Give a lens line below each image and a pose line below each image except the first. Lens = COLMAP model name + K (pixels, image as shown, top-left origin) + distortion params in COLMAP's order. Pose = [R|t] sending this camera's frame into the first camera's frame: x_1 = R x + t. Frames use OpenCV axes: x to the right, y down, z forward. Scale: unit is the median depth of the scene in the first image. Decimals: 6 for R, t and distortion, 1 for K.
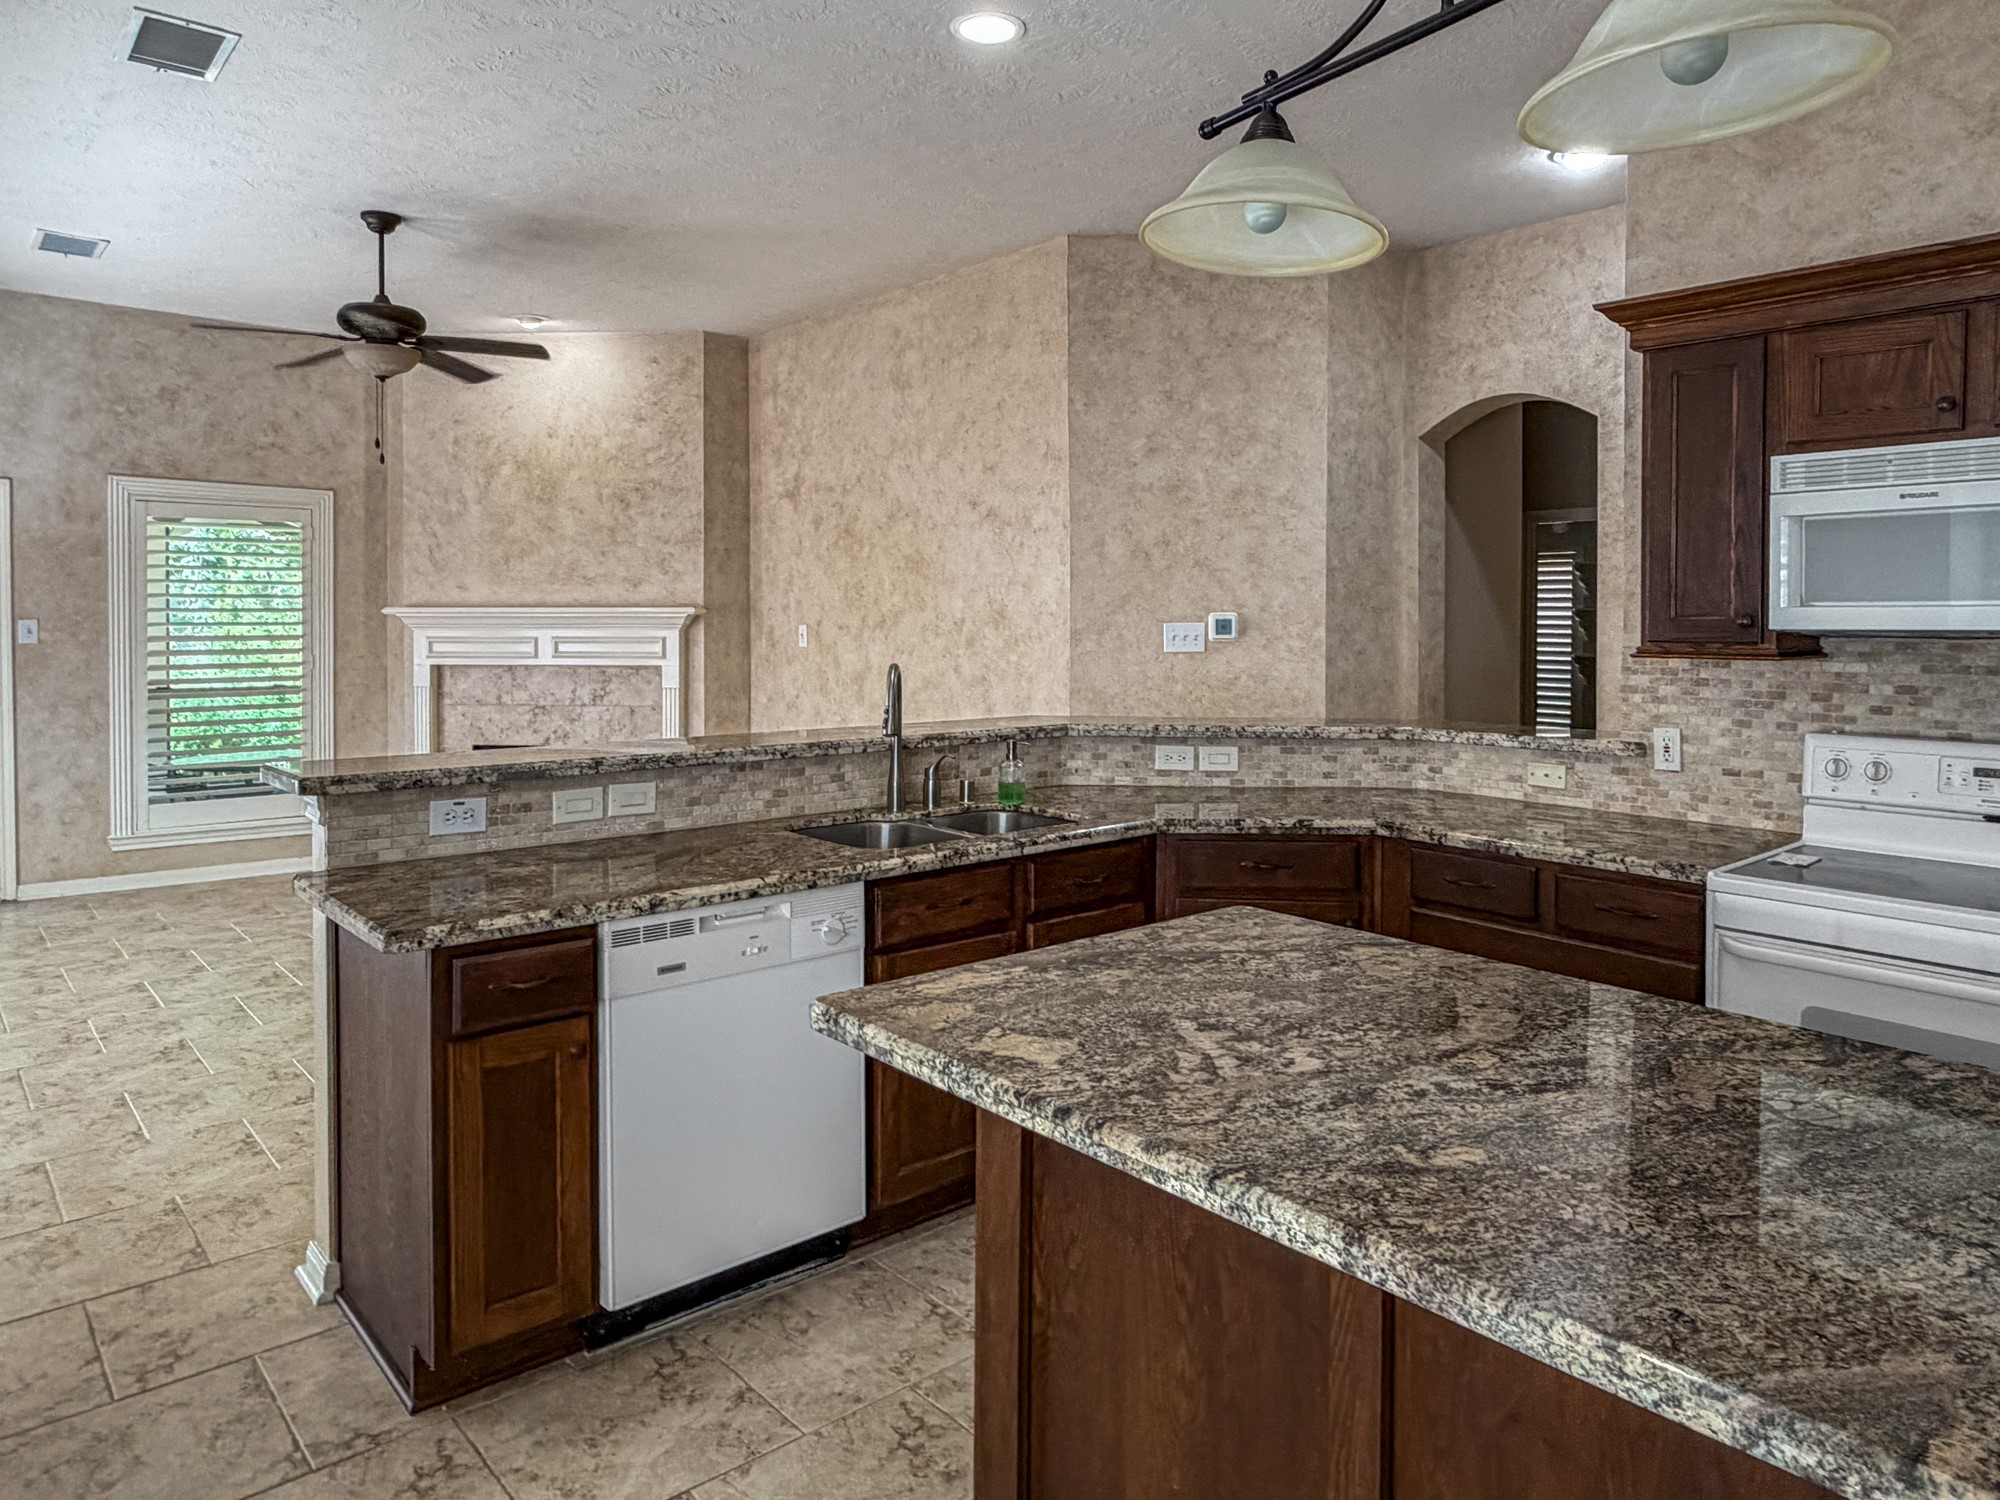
lens RADIAL K [[1294.0, 0, 993.7], [0, 1294.0, 647.7], [0, 0, 1]] dist [-0.002040, -0.000484]
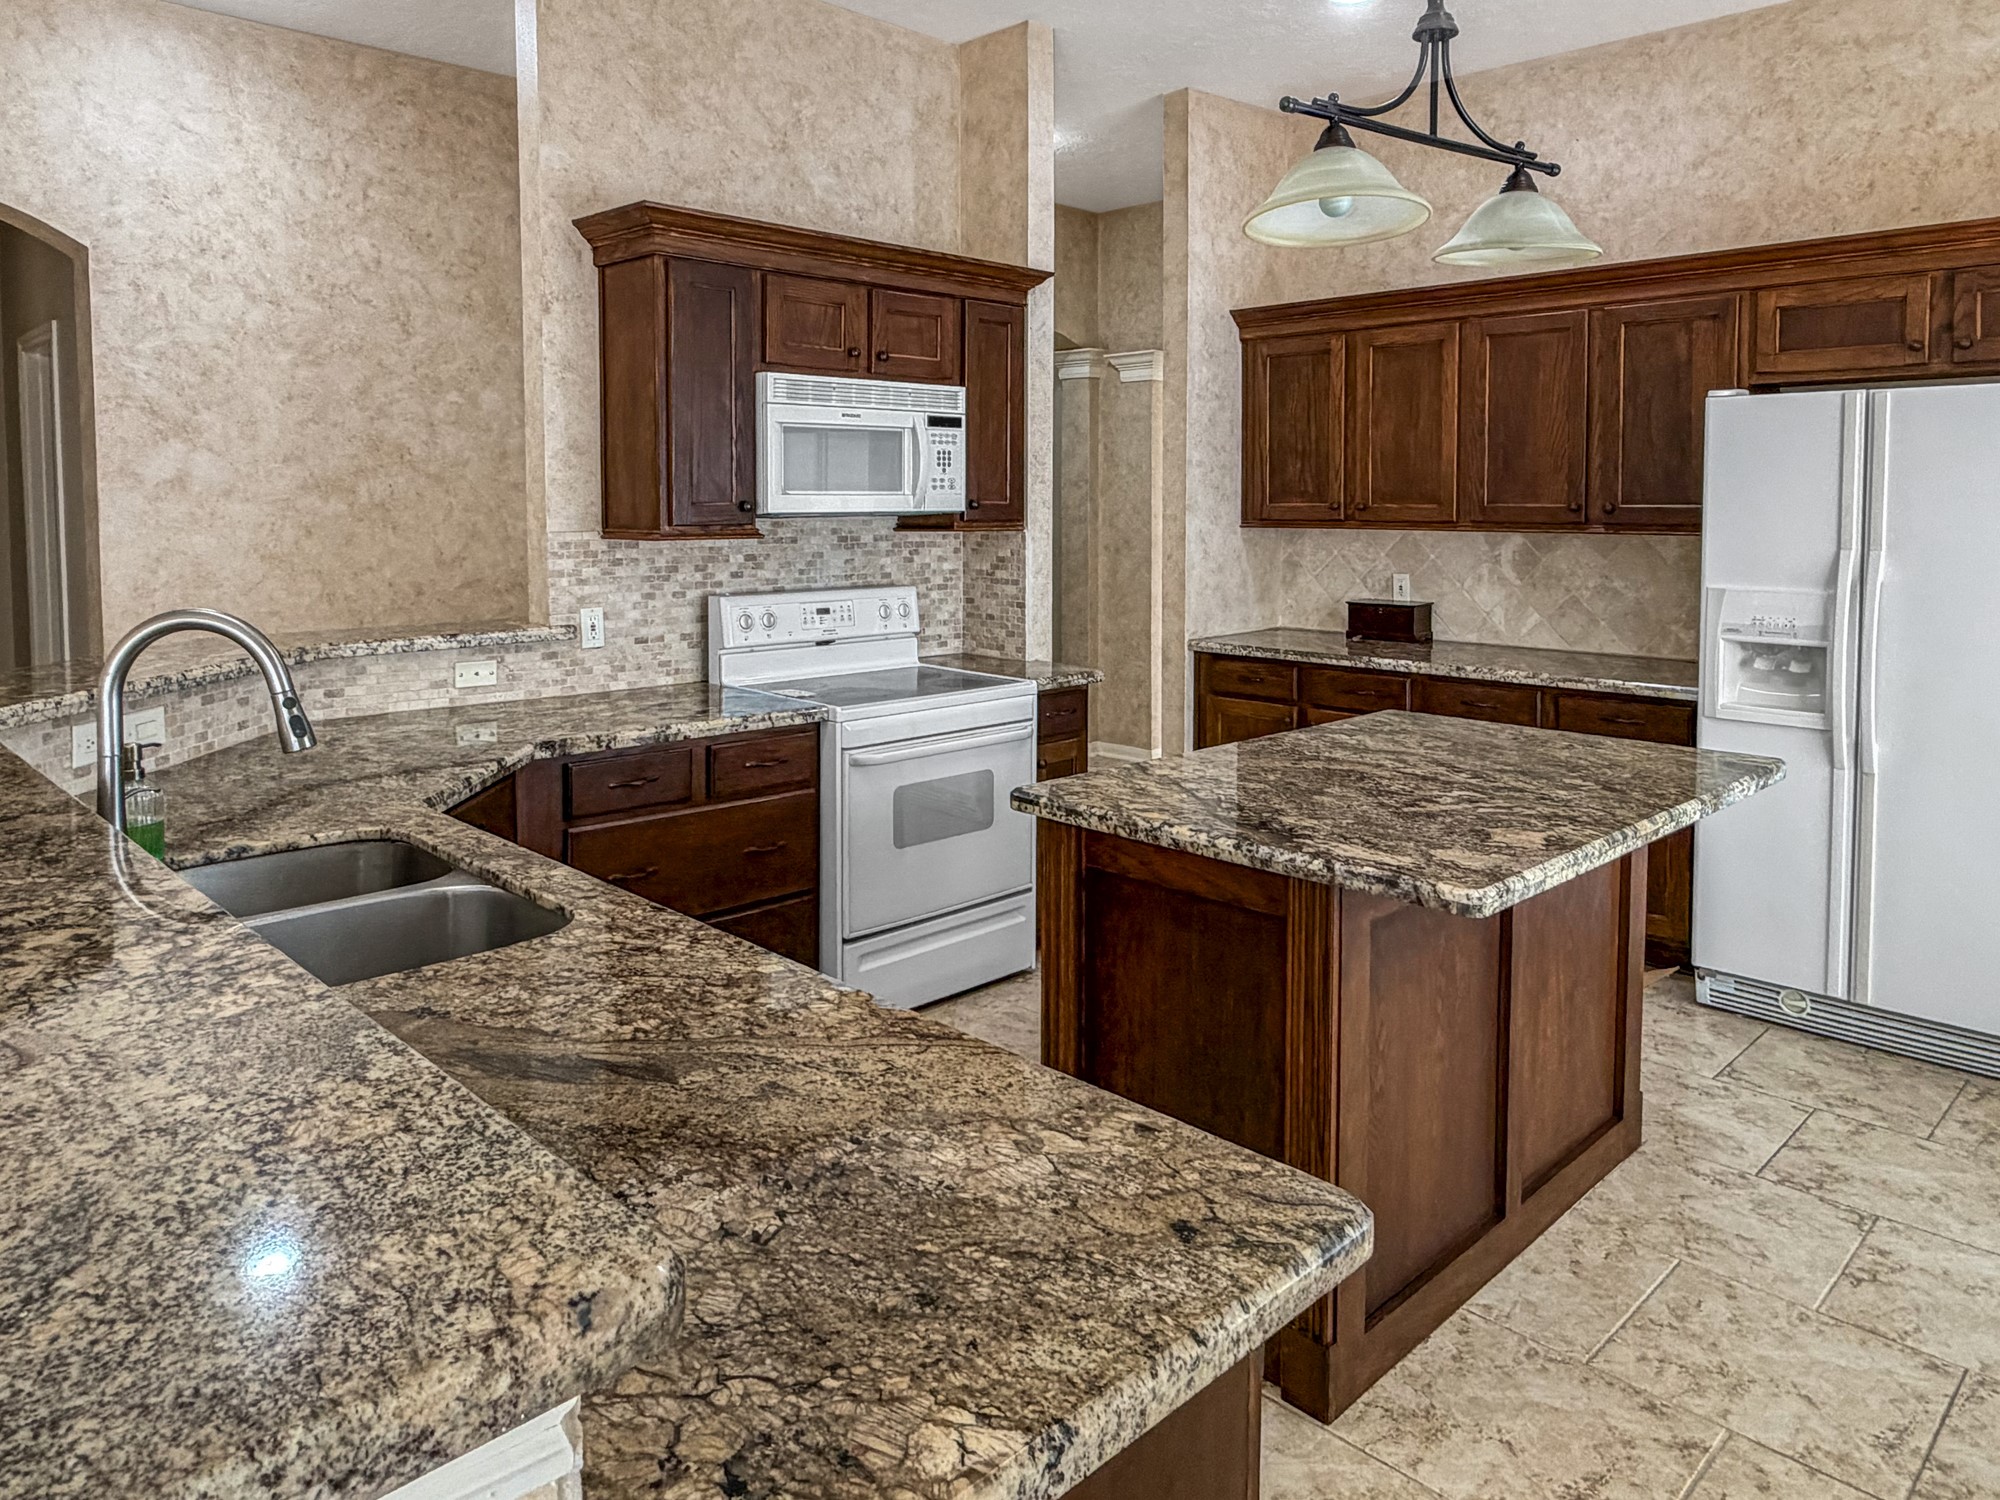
lens RADIAL K [[1337.6, 0, 999.3], [0, 1337.6, 569.9], [0, 0, 1]] dist [-0.001767, -0.000523]
pose [[-0.062656, -0.056090, 0.996458, -0.303118], [0.021259, 0.998118, 0.057521, -0.012632], [-0.997809, 0.024788, -0.061346, 0.379370]]
